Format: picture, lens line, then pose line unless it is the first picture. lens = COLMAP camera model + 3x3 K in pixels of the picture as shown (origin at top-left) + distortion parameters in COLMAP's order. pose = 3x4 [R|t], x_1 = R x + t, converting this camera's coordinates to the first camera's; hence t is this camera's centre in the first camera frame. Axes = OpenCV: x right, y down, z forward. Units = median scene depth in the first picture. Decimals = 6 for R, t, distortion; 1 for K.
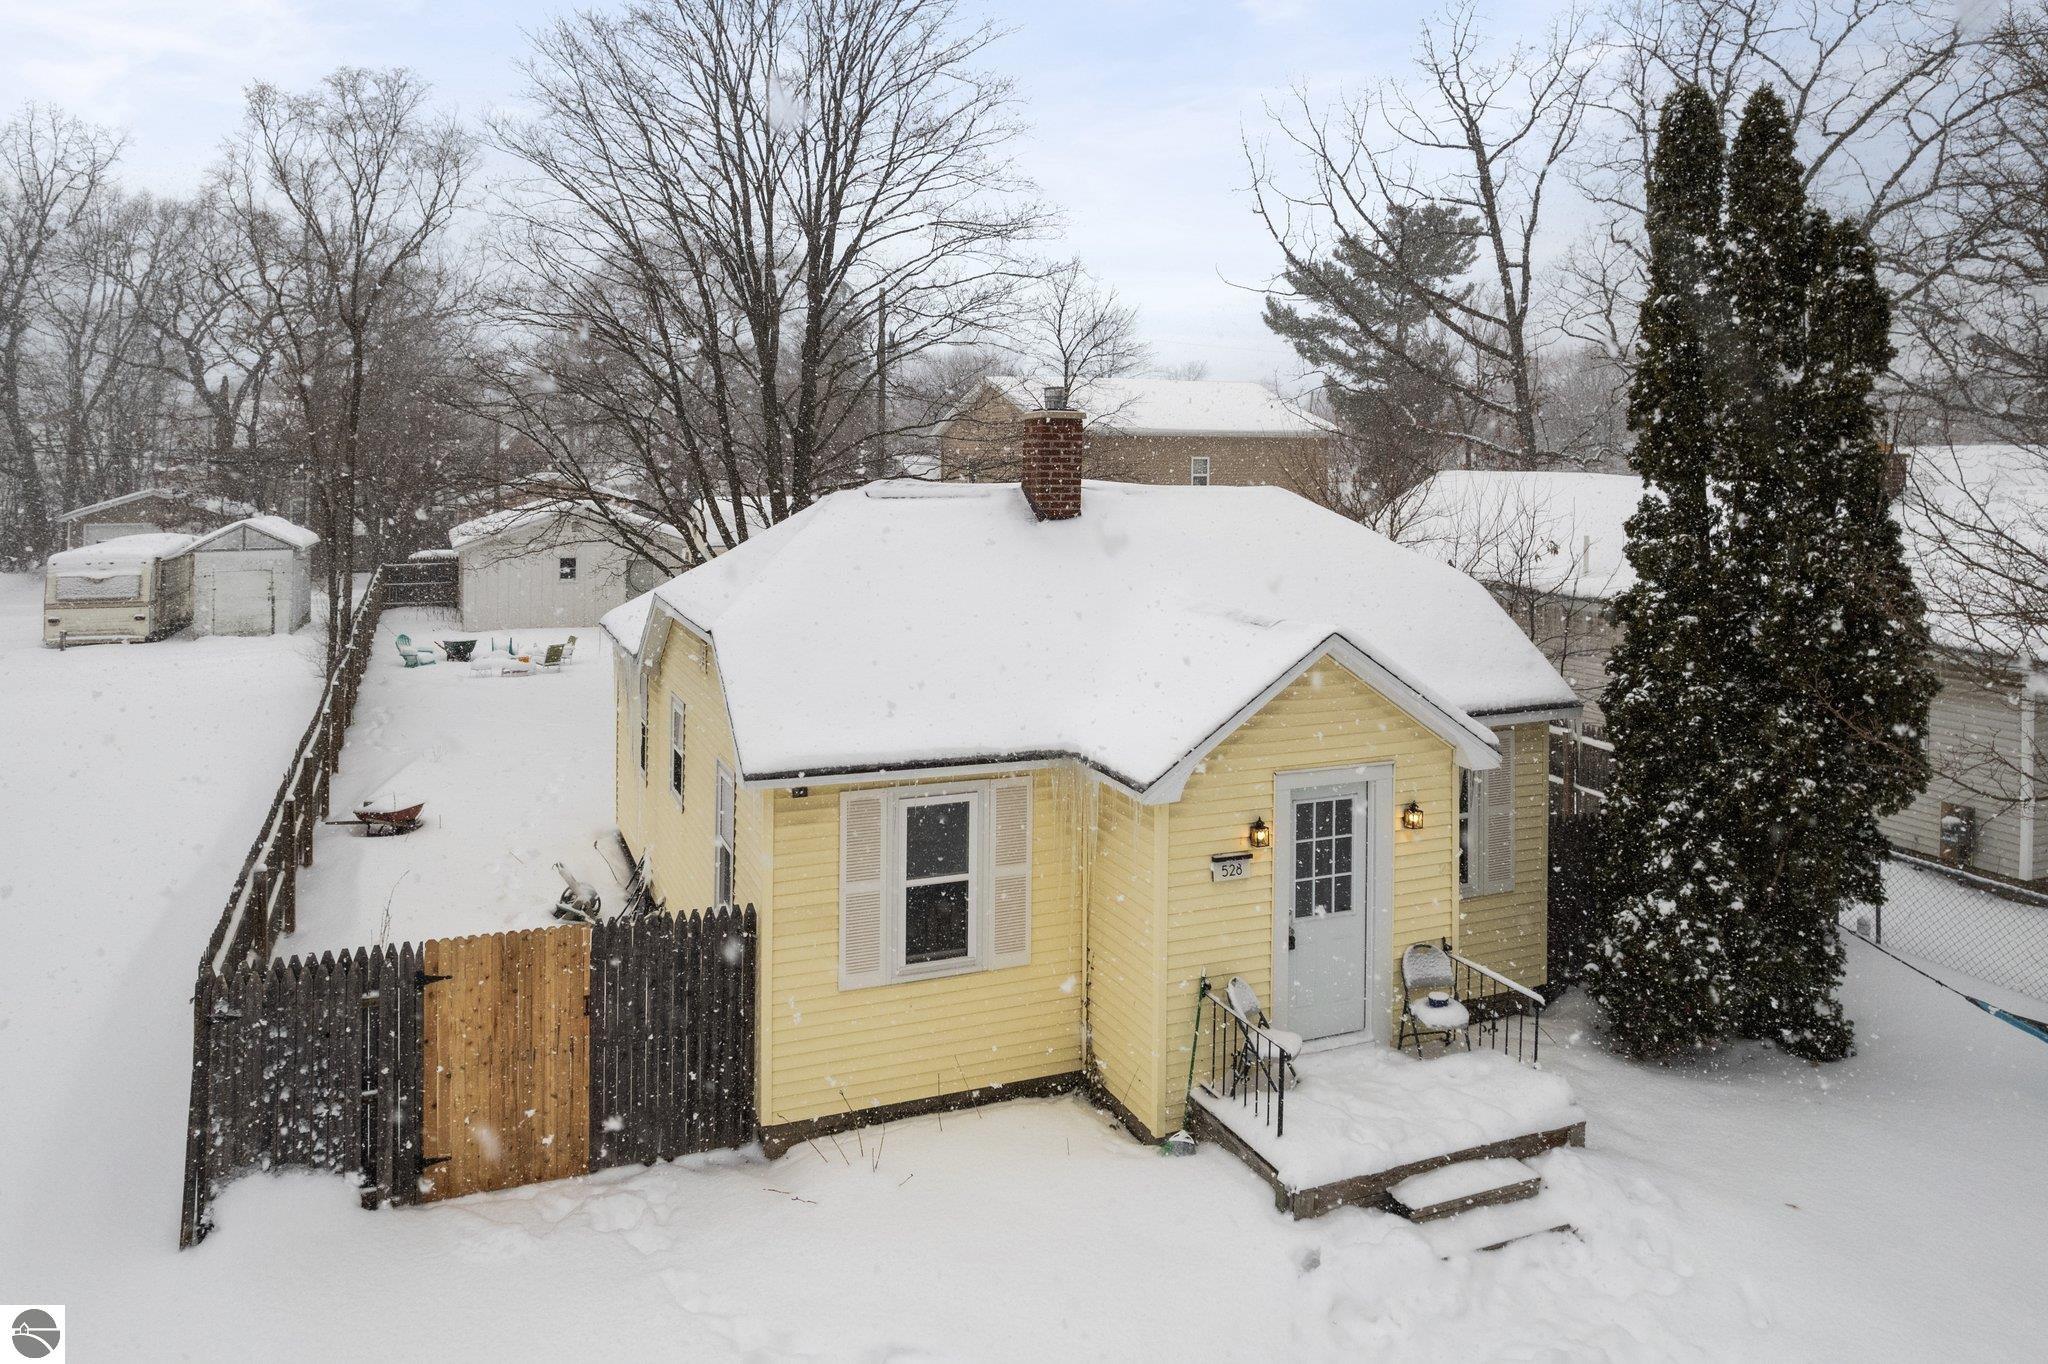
lens RADIAL K [[1385.5, 0, 1020.0], [0, 1385.5, 435.0], [0, 0, 1]] dist [-0.030990, 0.004946]
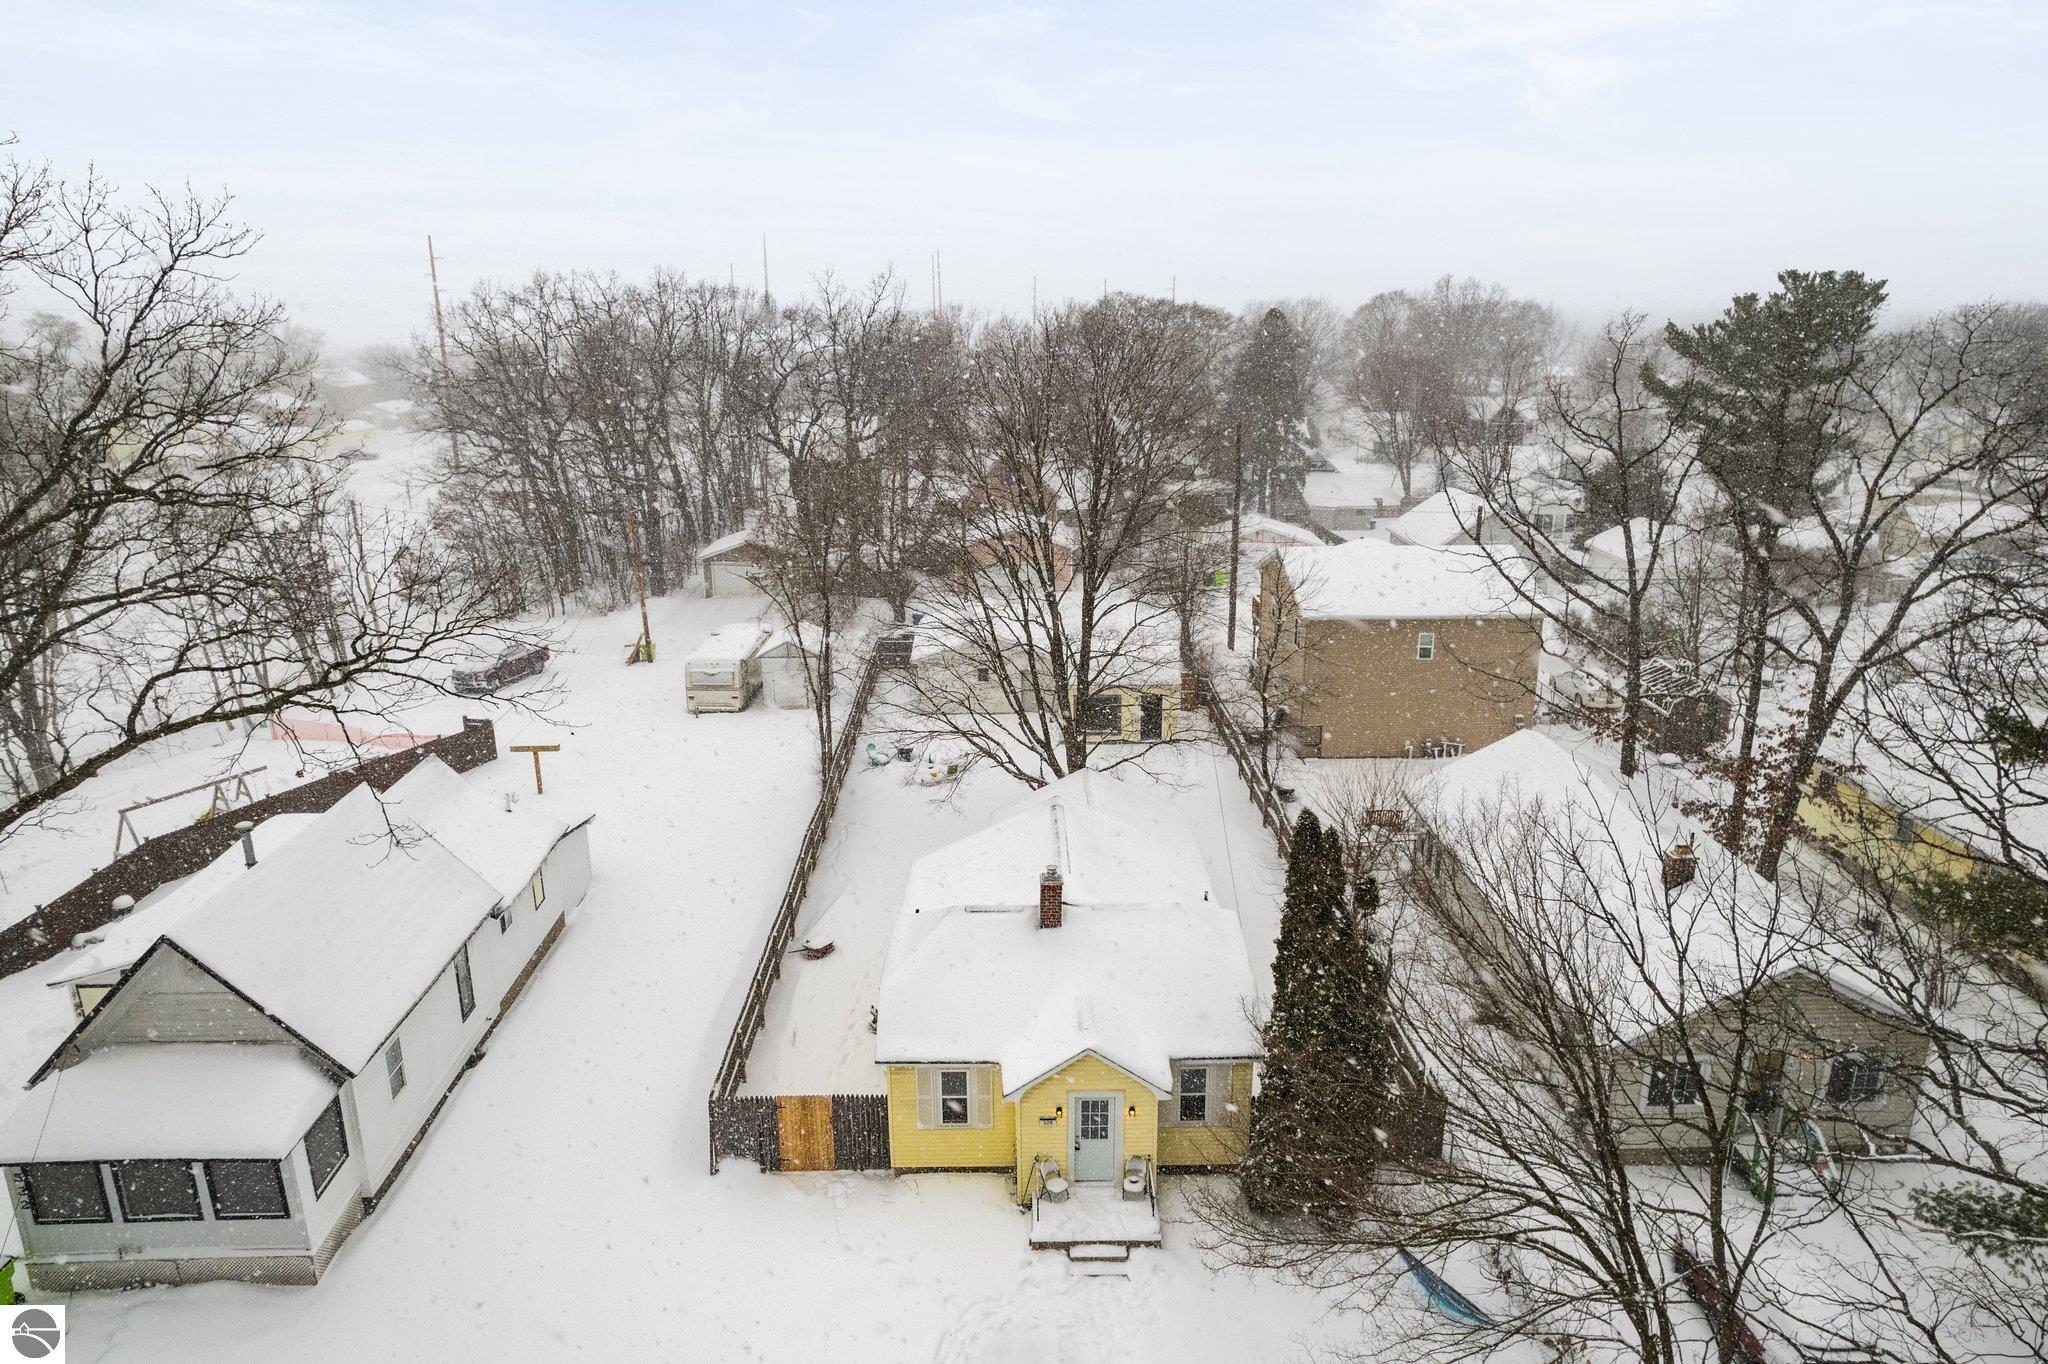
lens RADIAL K [[1328.9, 0, 1024.0], [0, 1328.9, 682.0], [0, 0, 1]] dist [-0.031327, 0.002234]
pose [[0.925326, 0.093217, -0.367535, 0.911505], [0.019302, 0.956472, 0.291185, -1.160545], [0.378681, -0.276535, 0.883249, -0.960346]]
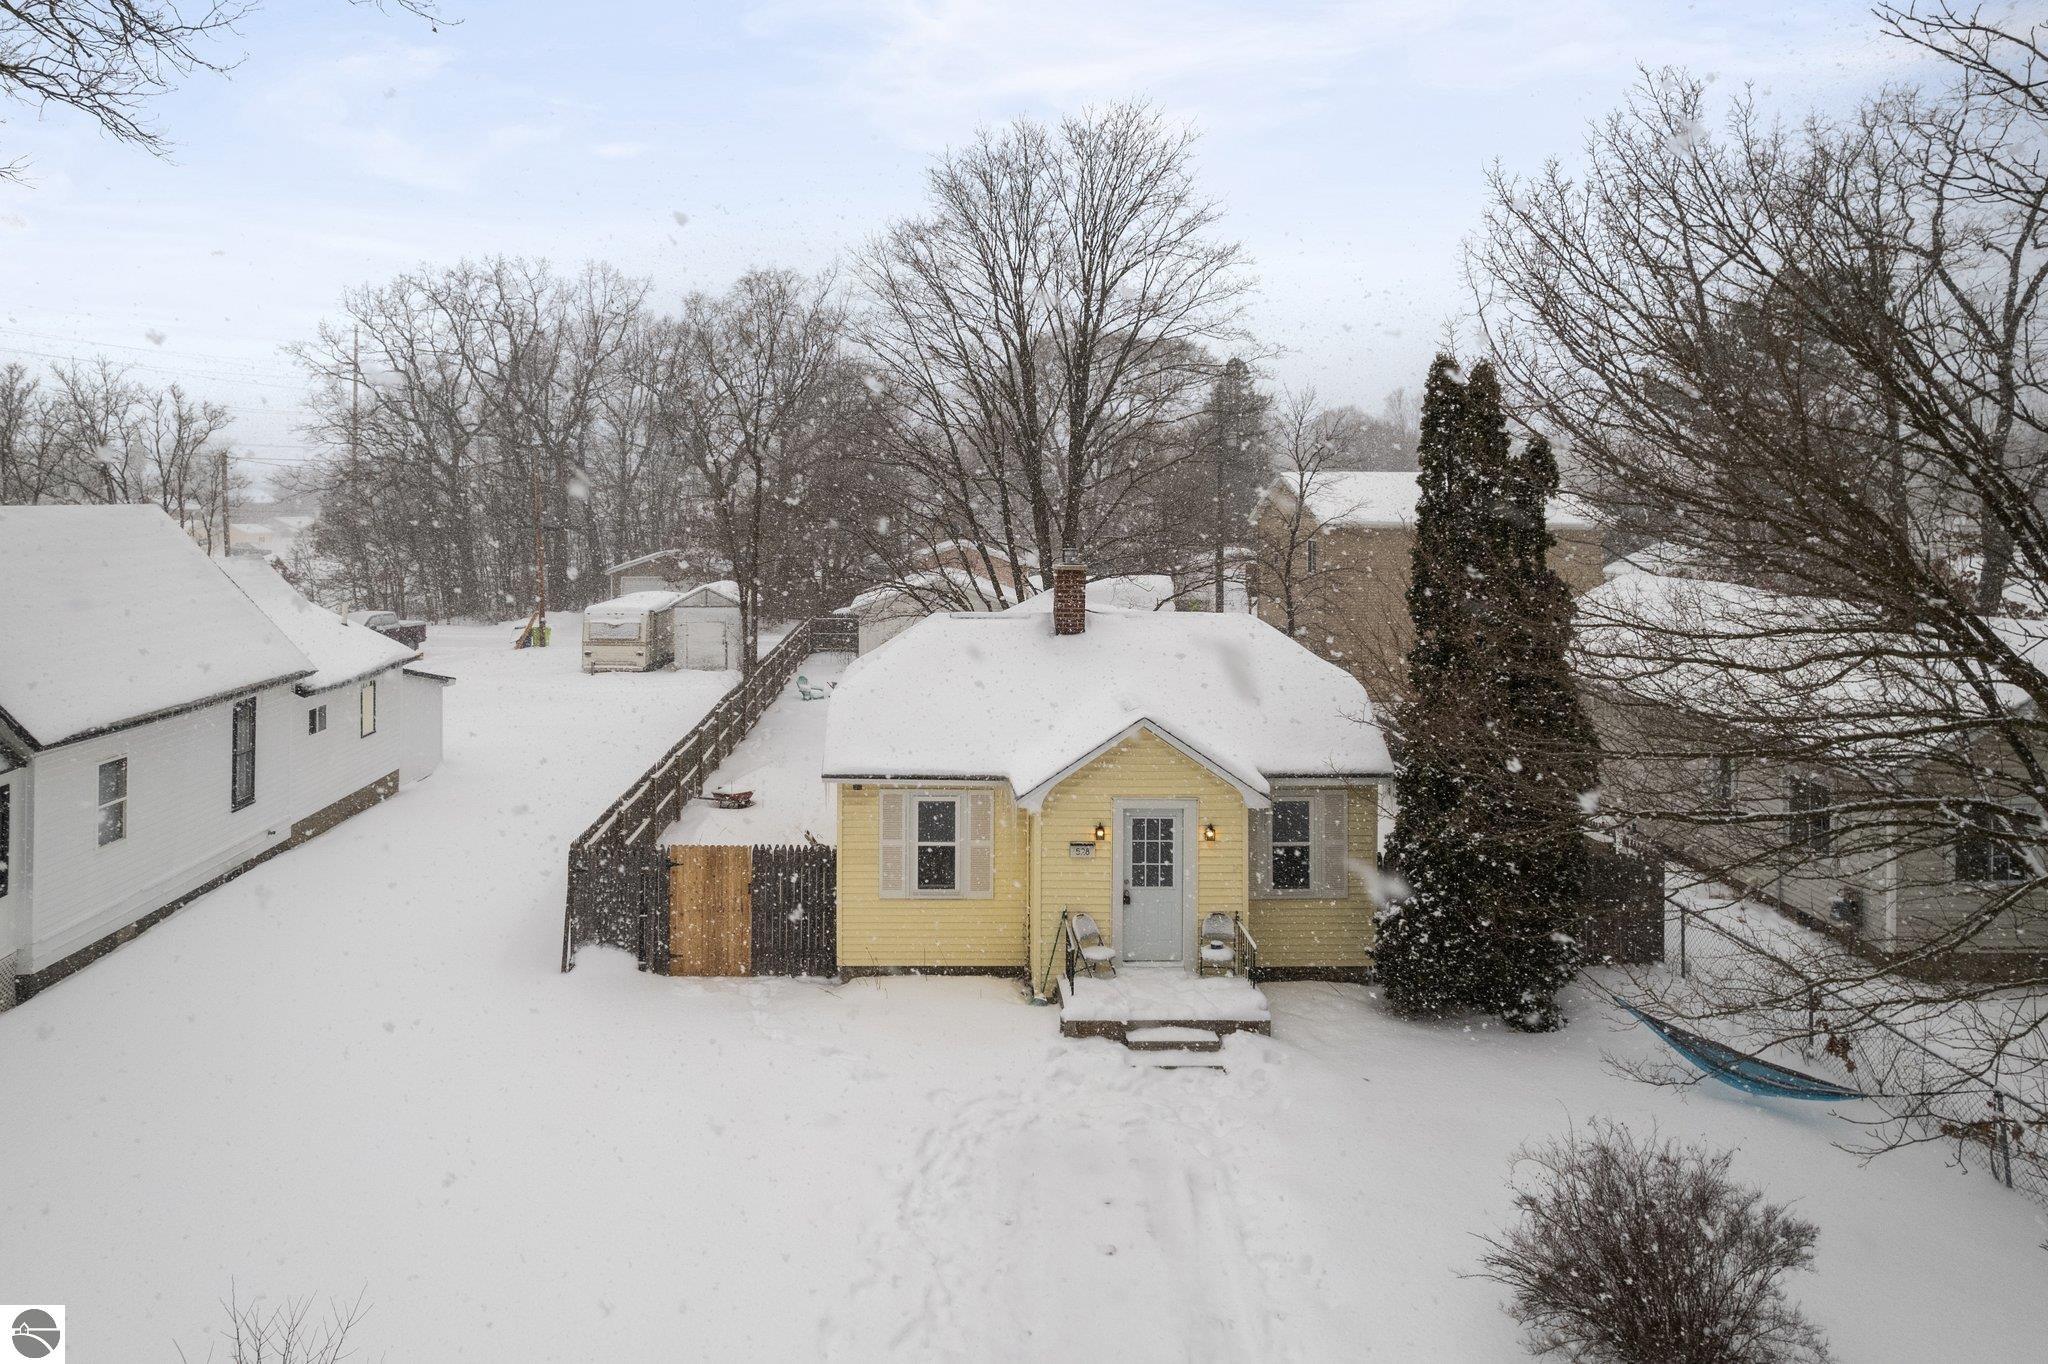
lens RADIAL K [[1387.2, 0, 962.8], [0, 1387.2, 458.1], [0, 0, 1]] dist [-0.031131, 0.003879]
pose [[0.928297, -0.010822, -0.371681, 0.630880], [0.005987, 0.999882, -0.014160, -0.146899], [0.371791, 0.010919, 0.928252, -0.638067]]
